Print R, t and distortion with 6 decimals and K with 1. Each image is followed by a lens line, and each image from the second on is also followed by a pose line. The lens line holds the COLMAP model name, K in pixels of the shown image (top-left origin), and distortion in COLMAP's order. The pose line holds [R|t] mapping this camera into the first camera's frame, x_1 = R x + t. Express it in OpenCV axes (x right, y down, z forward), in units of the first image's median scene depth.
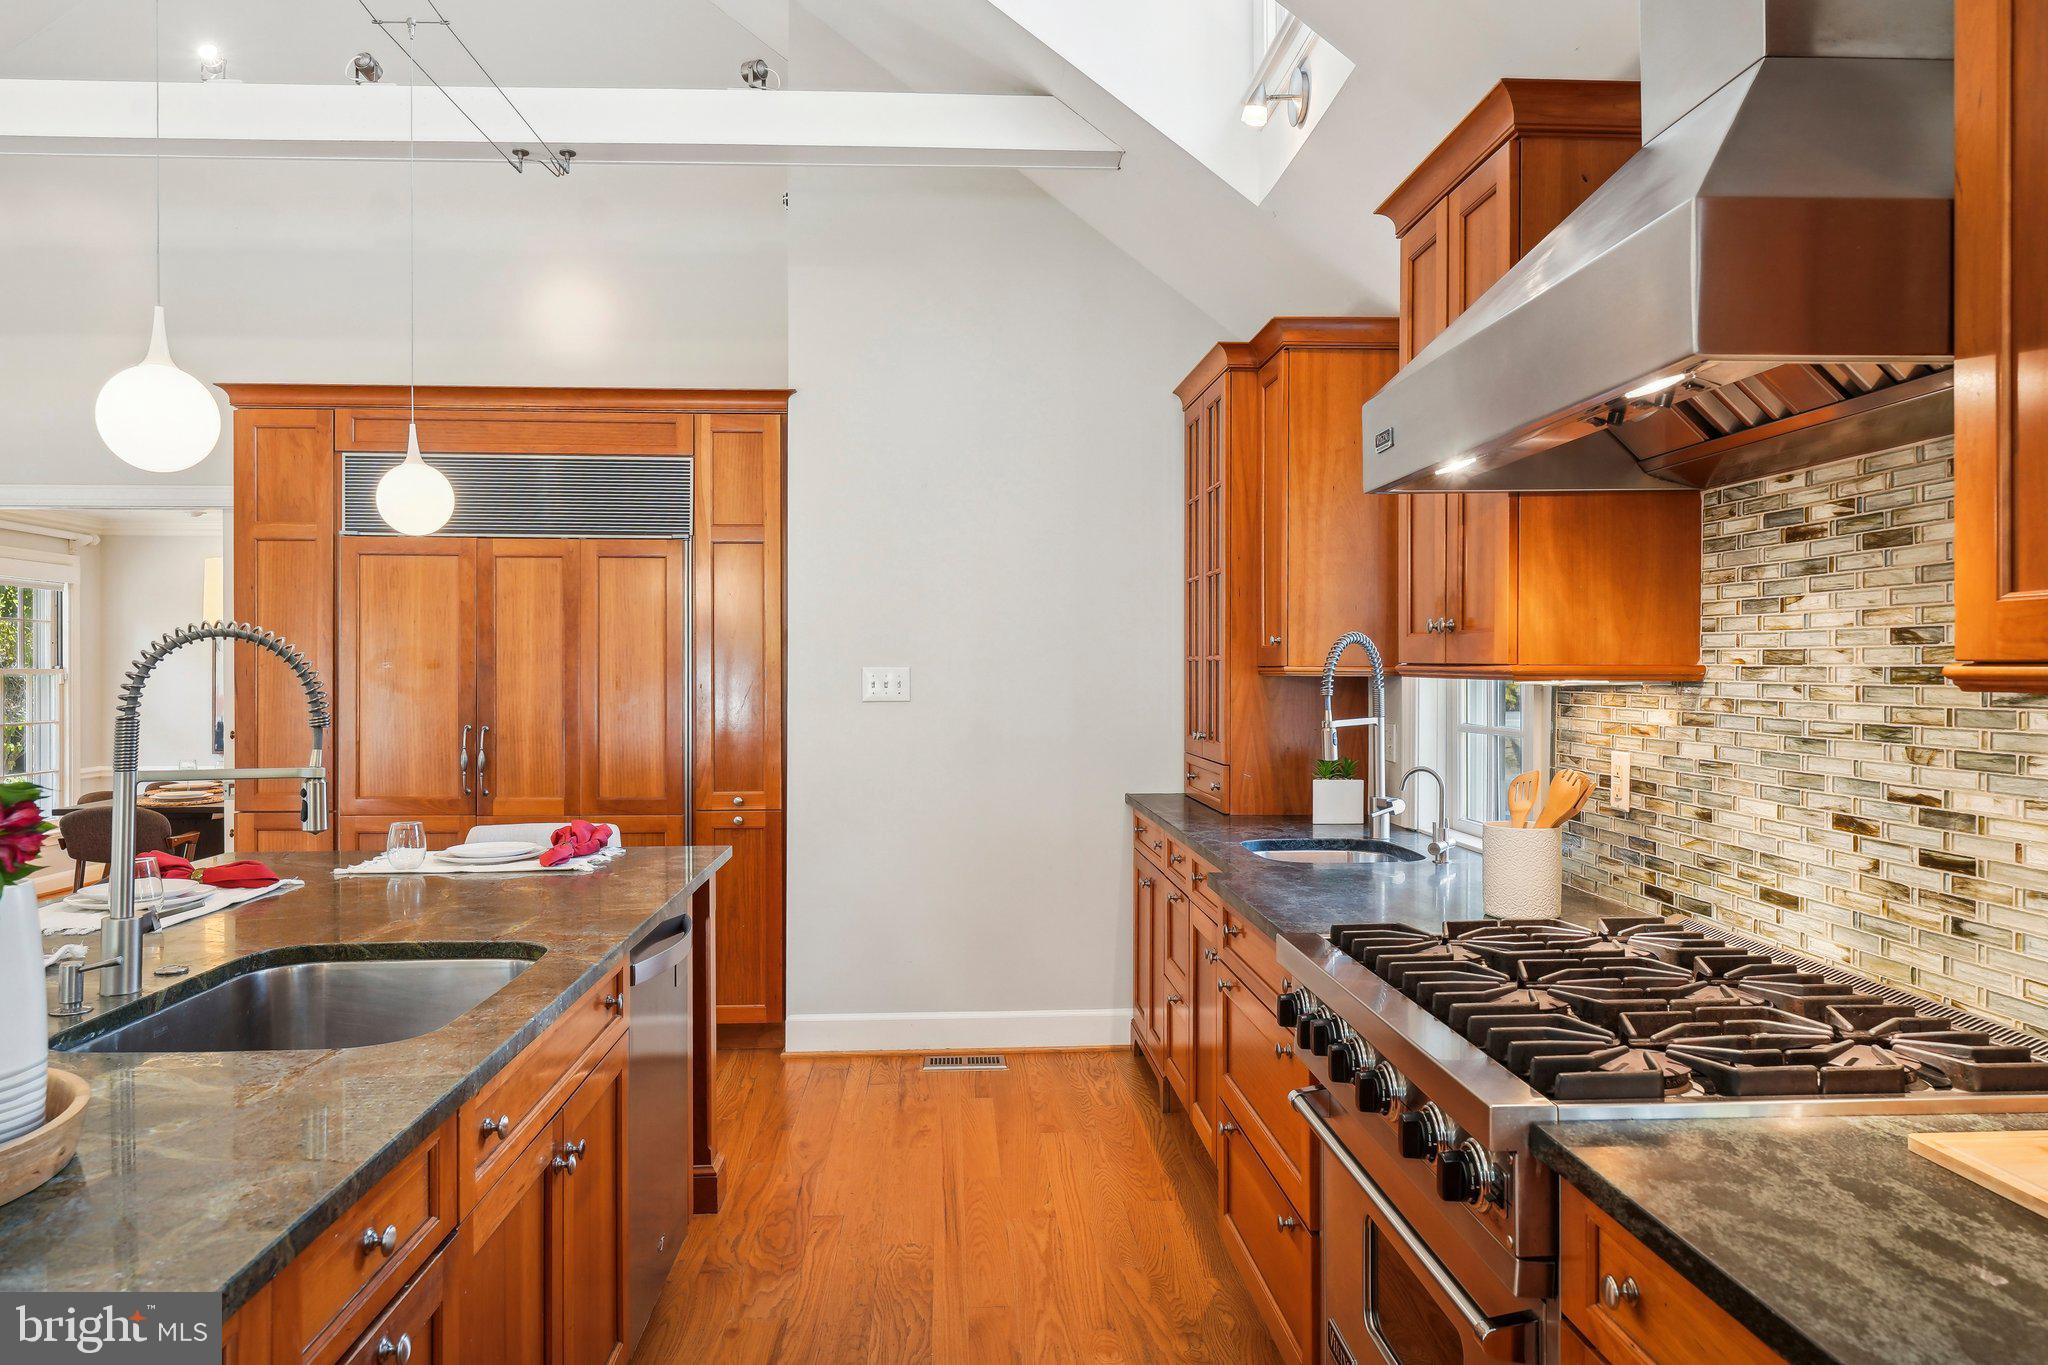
lens RADIAL K [[1395.7, 0, 1024.0], [0, 1395.7, 682.5], [0, 0, 1]] dist [-0.002570, -0.000478]
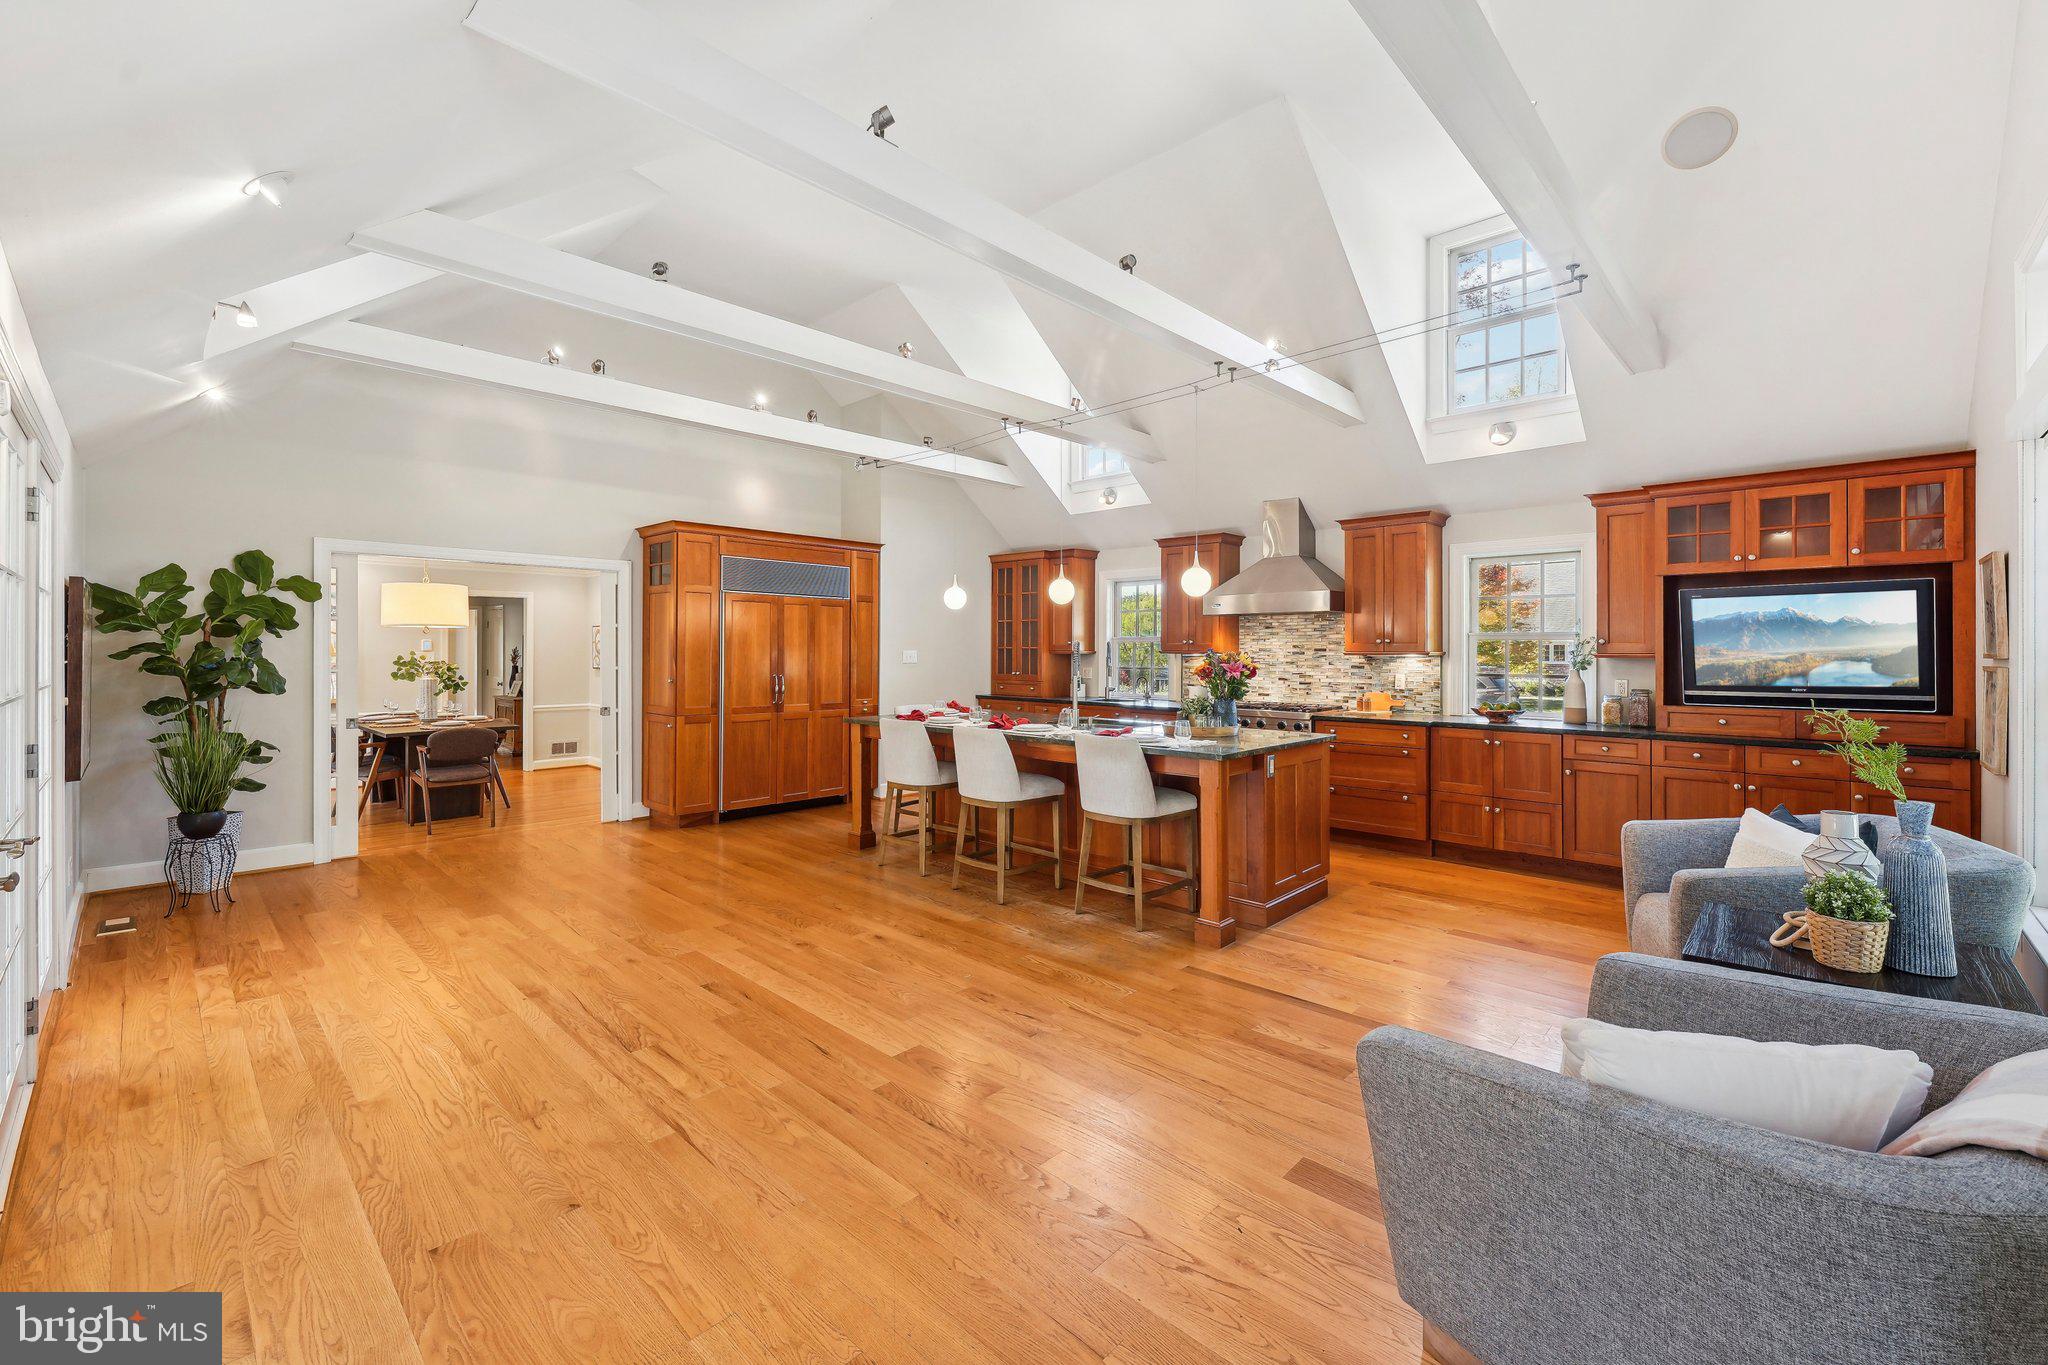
lens RADIAL K [[839.1, 0, 1023.3], [0, 839.1, 654.6], [0, 0, 1]] dist [-0.001270, -0.000238]
pose [[0.728197, -0.001085, 0.685367, -1.068994], [0.004901, 0.999981, -0.003624, 0.003330], [-0.685350, 0.005998, 0.728189, -0.326992]]
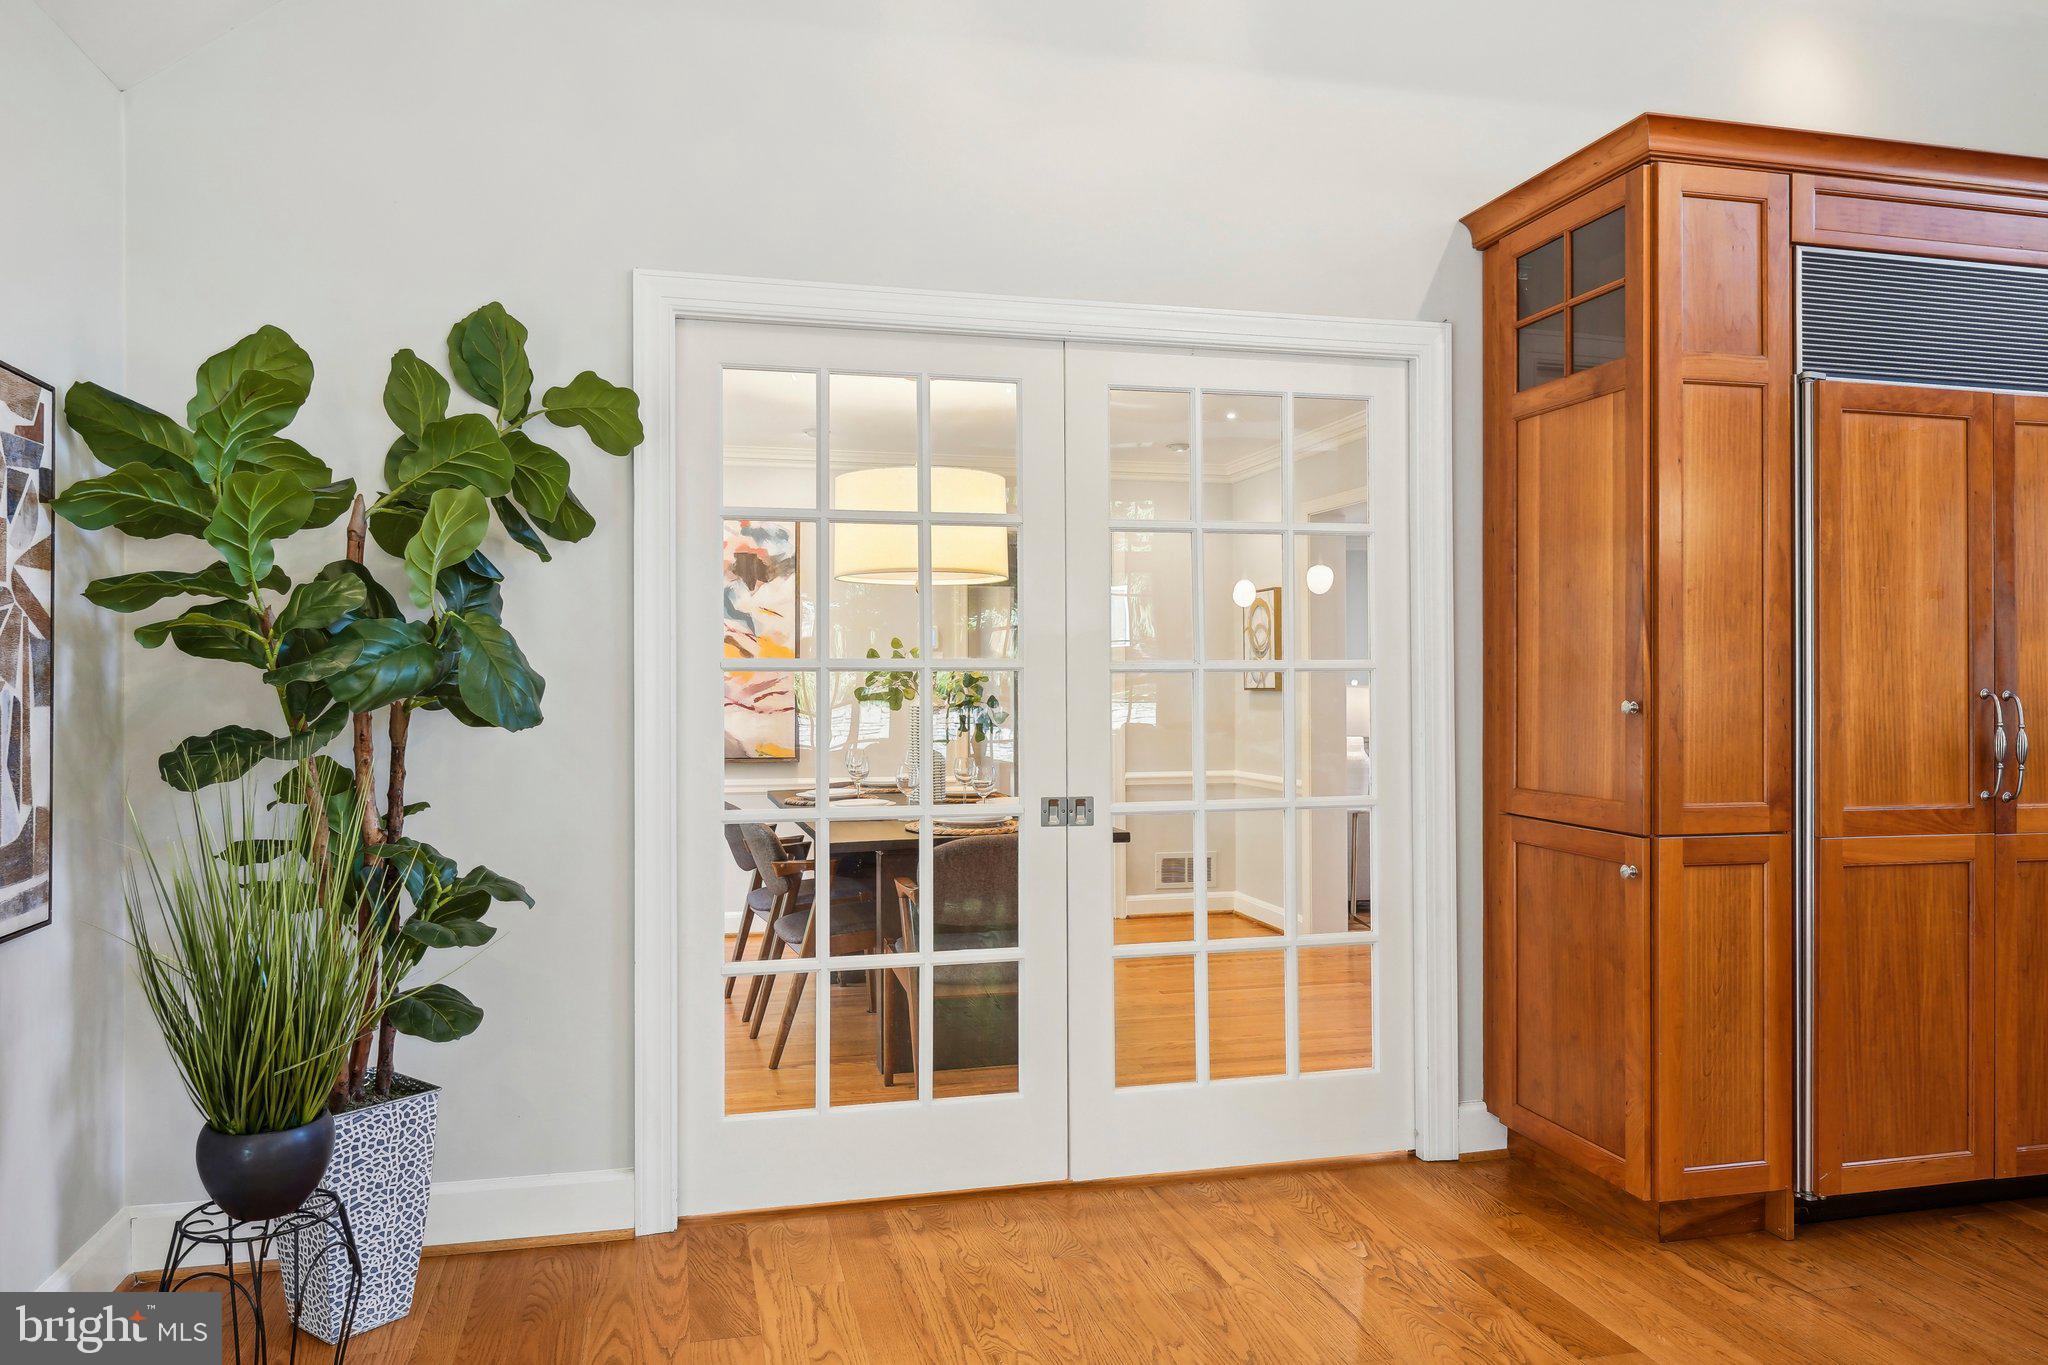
lens RADIAL K [[1395.7, 0, 1024.0], [0, 1395.7, 682.5], [0, 0, 1]] dist [-0.002570, -0.000478]
pose [[0.981791, -0.001212, 0.189963, -0.941551], [0.004748, 0.999824, -0.018165, 0.036400], [-0.189907, 0.018736, 0.981623, 0.469009]]
